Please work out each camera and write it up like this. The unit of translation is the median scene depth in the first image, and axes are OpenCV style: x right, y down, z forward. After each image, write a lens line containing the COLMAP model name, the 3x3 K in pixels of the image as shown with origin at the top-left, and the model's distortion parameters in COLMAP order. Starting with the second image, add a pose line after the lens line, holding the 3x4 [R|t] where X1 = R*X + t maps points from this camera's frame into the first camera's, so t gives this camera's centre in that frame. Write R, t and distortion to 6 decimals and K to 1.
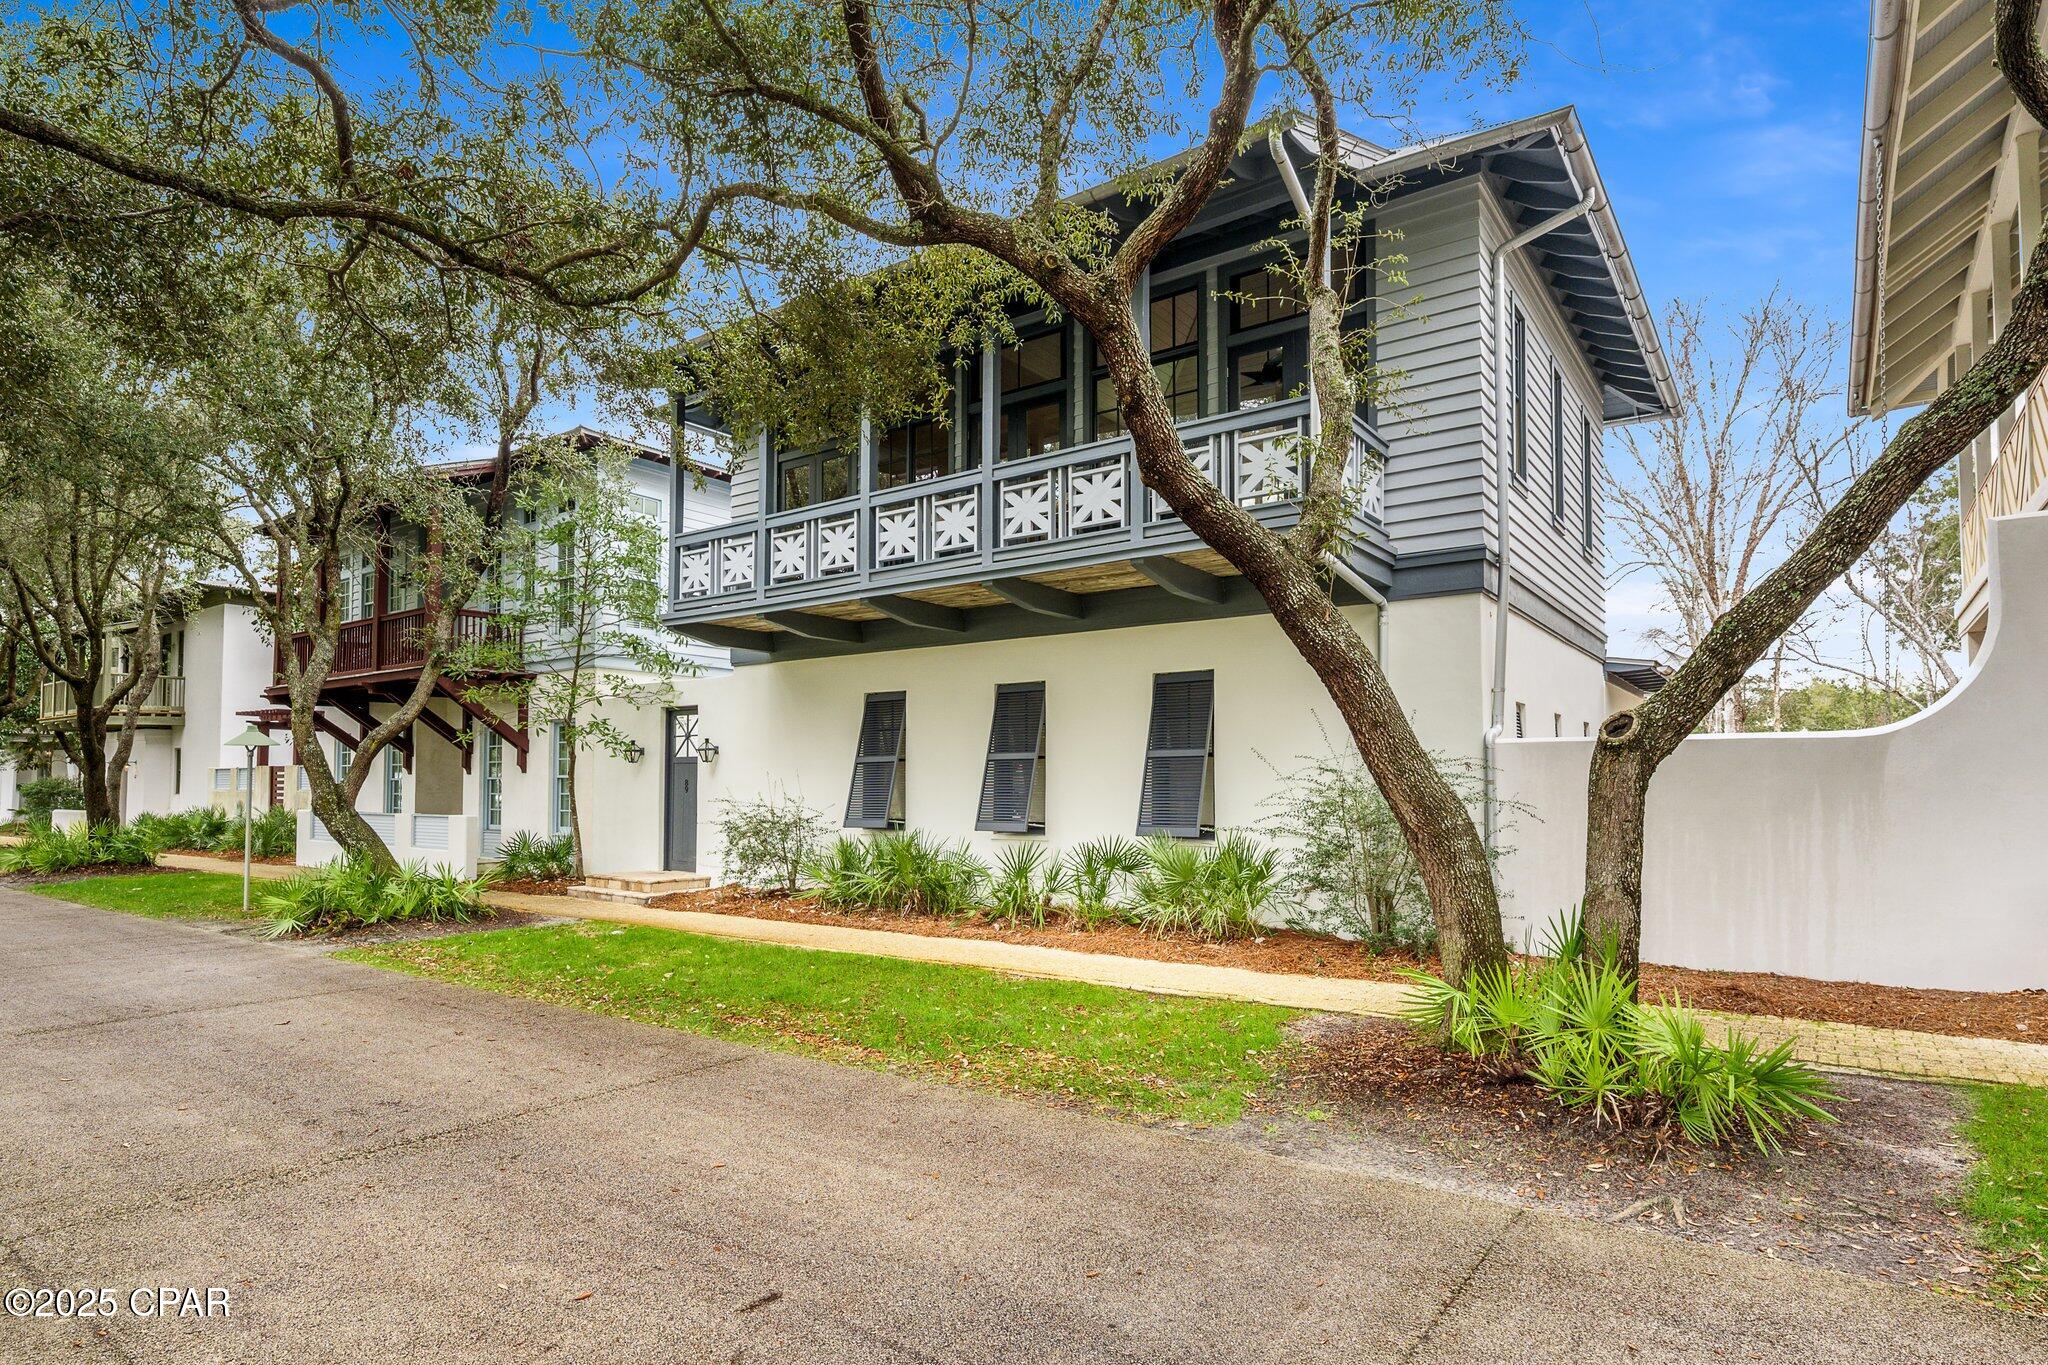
lens RADIAL K [[1084.6, 0, 1025.9], [0, 1084.6, 749.2], [0, 0, 1]] dist [0.034111, -0.000164]
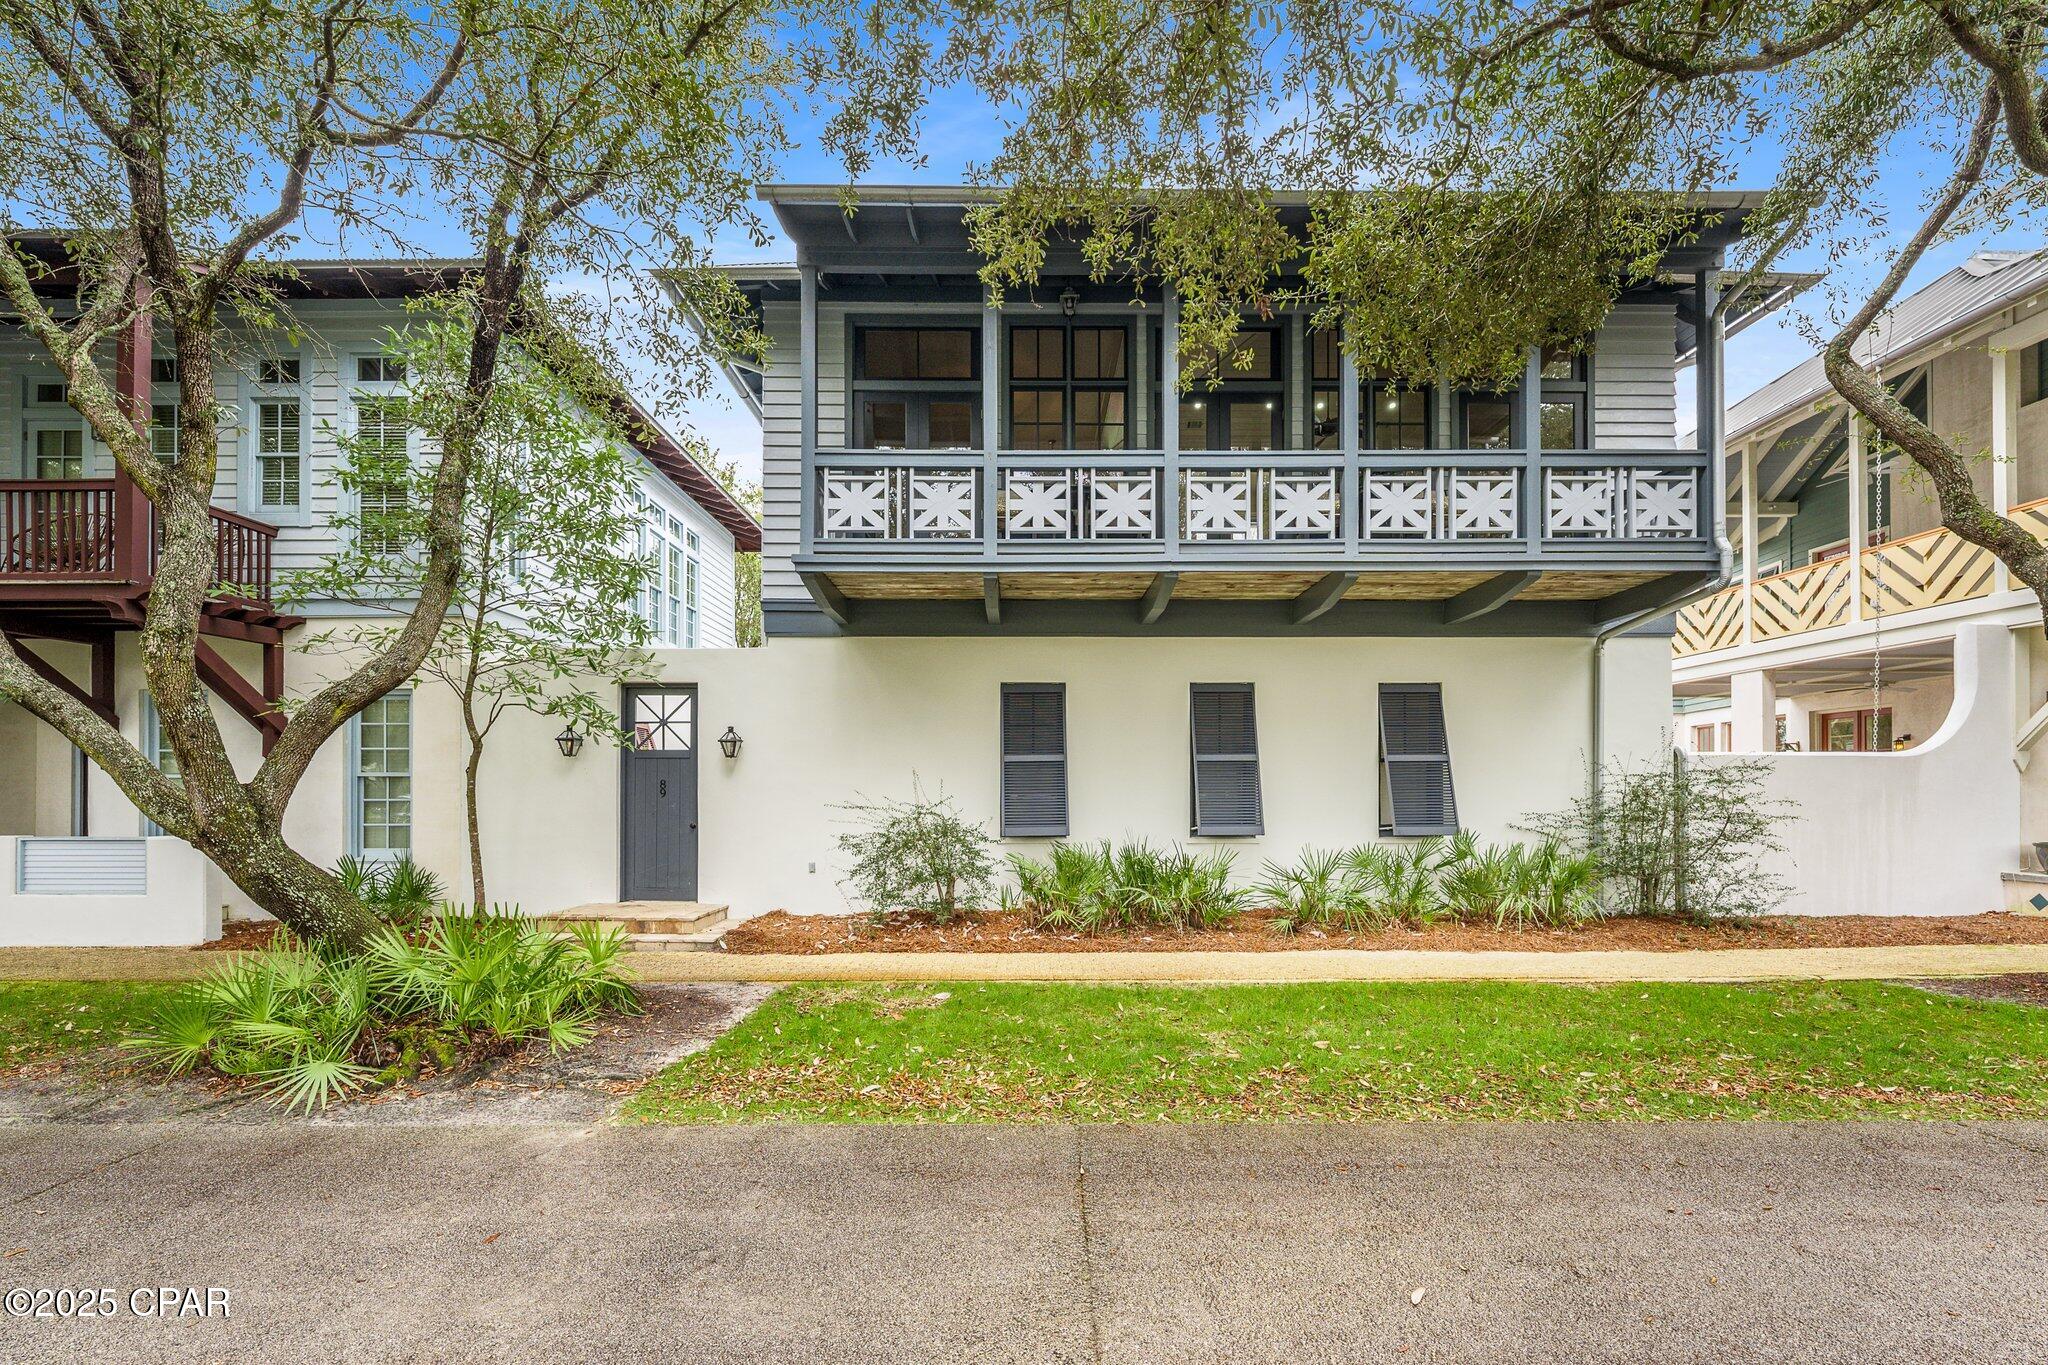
lens RADIAL K [[885.7, 0, 1024.0], [0, 885.7, 787.1], [0, 0, 1]] dist [0.019553, 0.000207]
pose [[0.803176, -0.000438, 0.595741, -0.592171], [-0.020621, 0.999380, 0.028536, 0.012510], [-0.595384, -0.035204, 0.802669, 0.443588]]
